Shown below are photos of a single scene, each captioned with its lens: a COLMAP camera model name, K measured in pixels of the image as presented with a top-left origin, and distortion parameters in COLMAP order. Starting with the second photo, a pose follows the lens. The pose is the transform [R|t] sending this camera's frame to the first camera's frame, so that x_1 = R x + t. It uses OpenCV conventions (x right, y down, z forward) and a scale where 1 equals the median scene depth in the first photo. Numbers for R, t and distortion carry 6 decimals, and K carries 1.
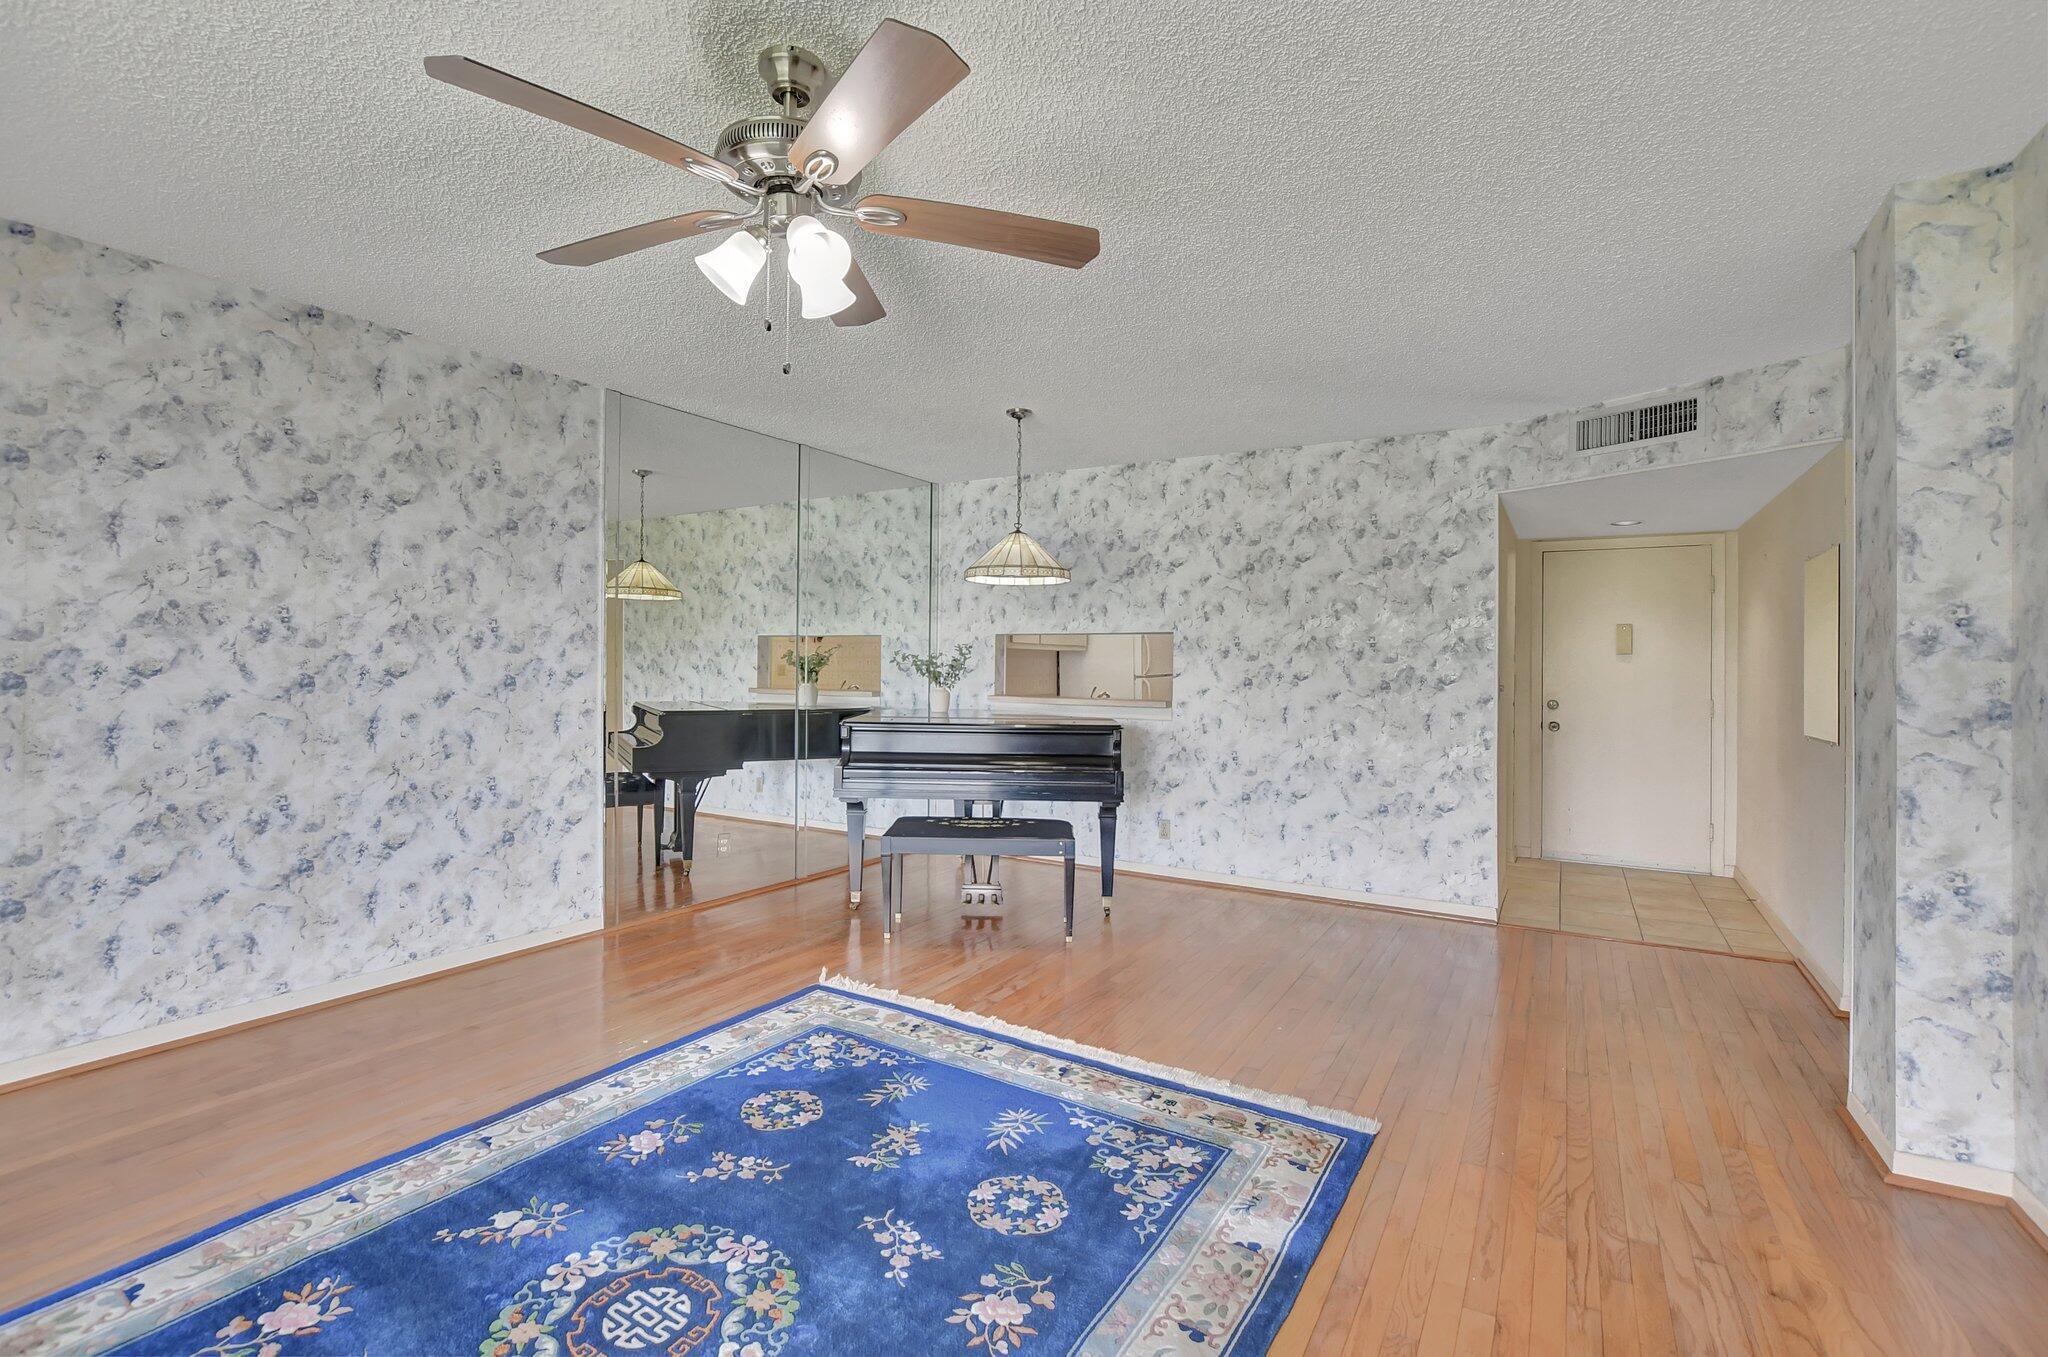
lens RADIAL K [[941.7, 0, 1045.1], [0, 941.7, 676.1], [0, 0, 1]] dist [-0.035245, 0.009049]
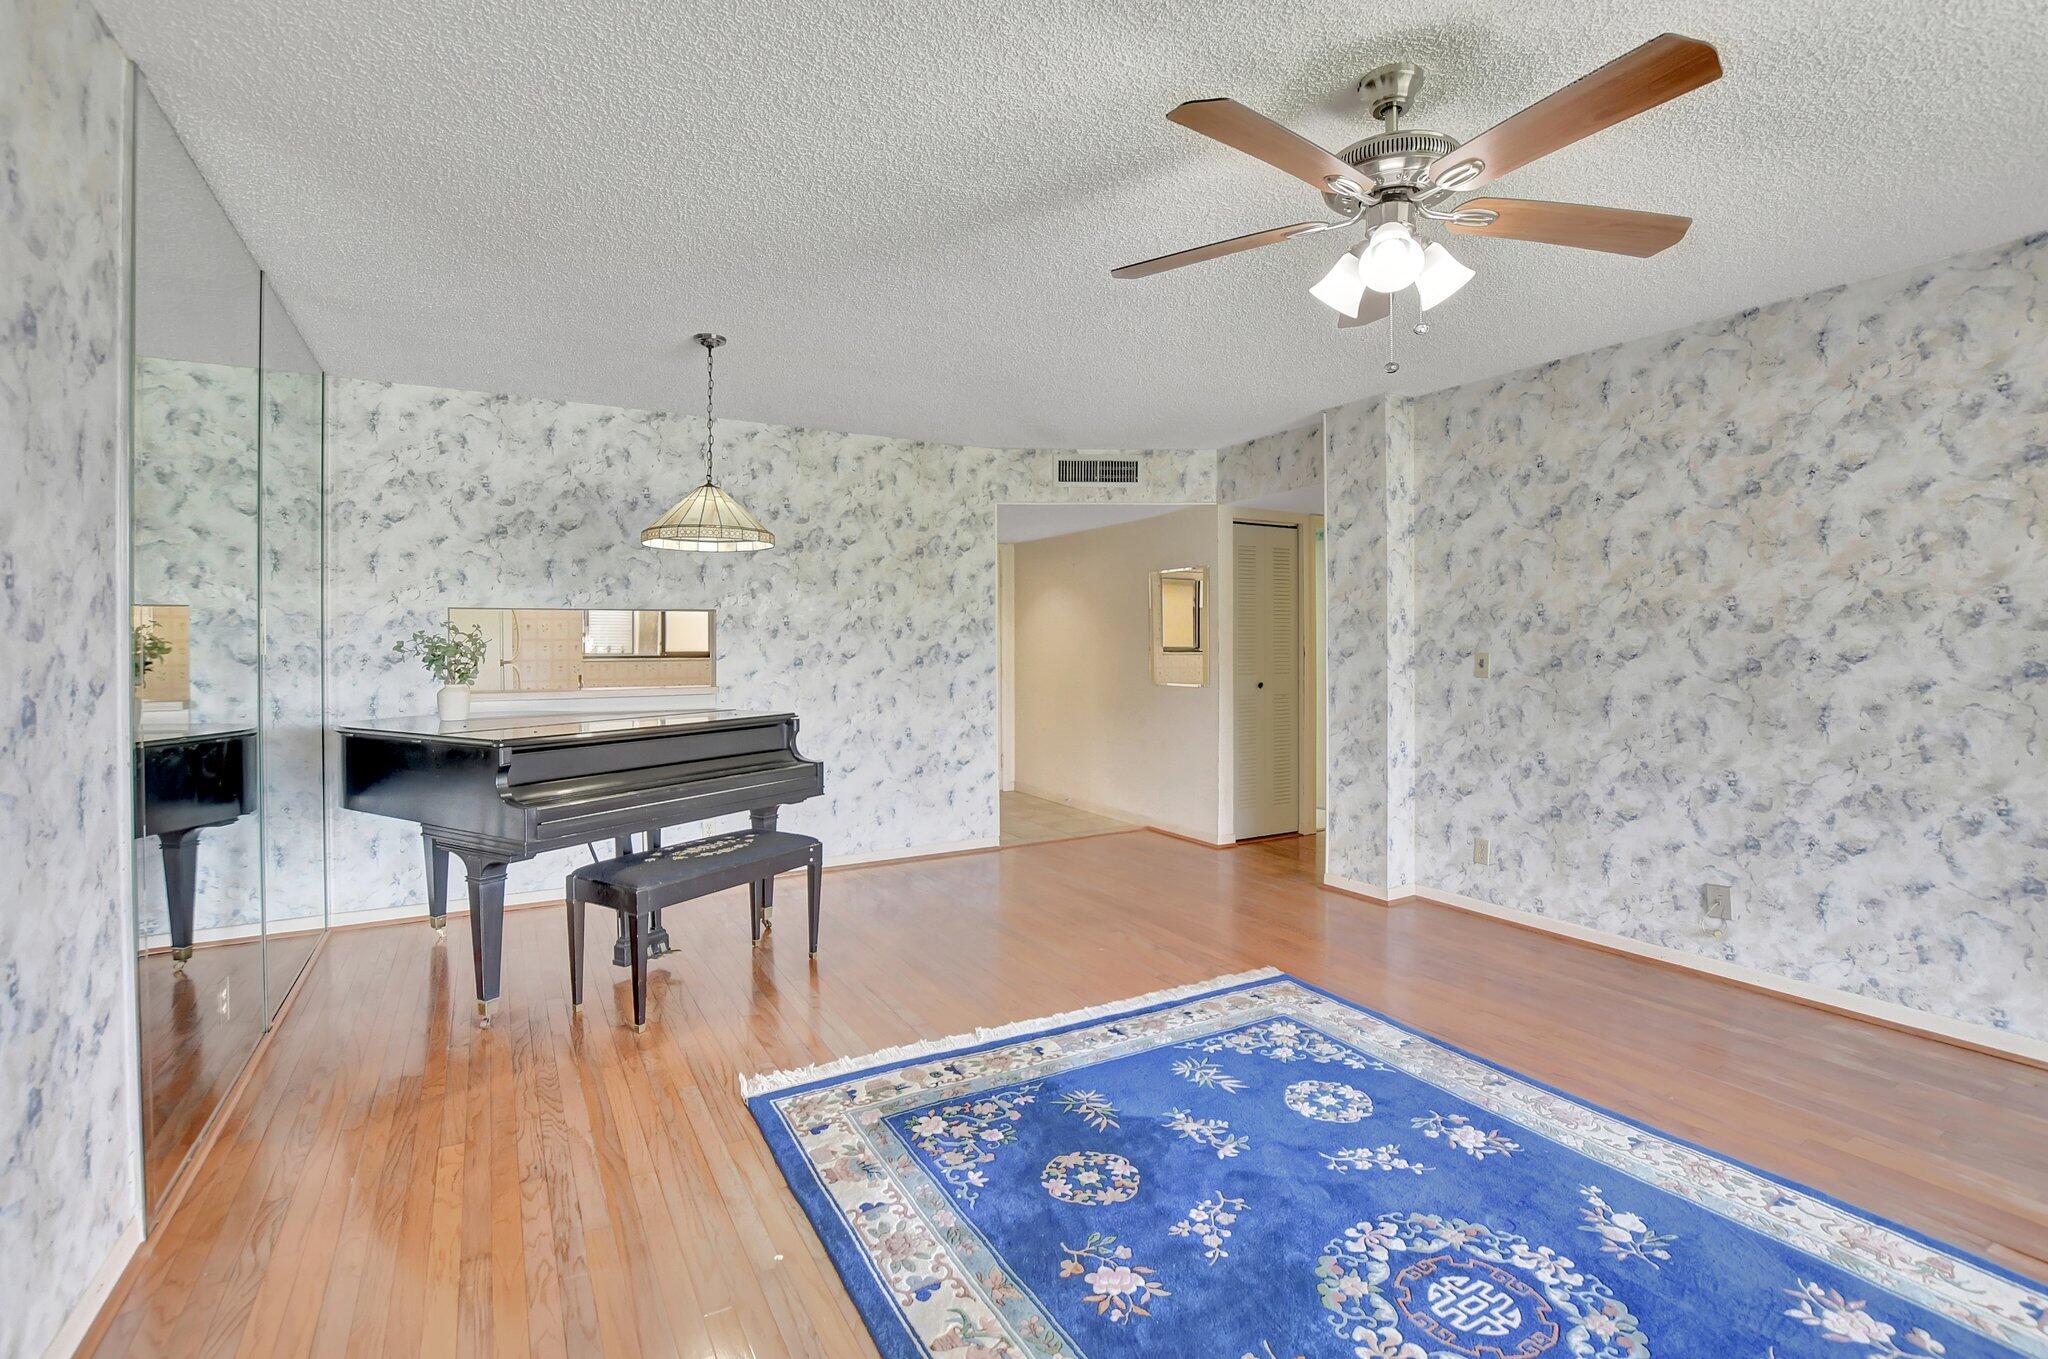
lens RADIAL K [[941.7, 0, 1014.7], [0, 941.7, 642.1], [0, 0, 1]] dist [-0.035245, 0.009049]
pose [[0.476841, -0.012173, 0.878905, -0.962148], [0.022945, 0.999736, 0.001398, -0.018840], [-0.878690, 0.019500, 0.476995, 0.597747]]
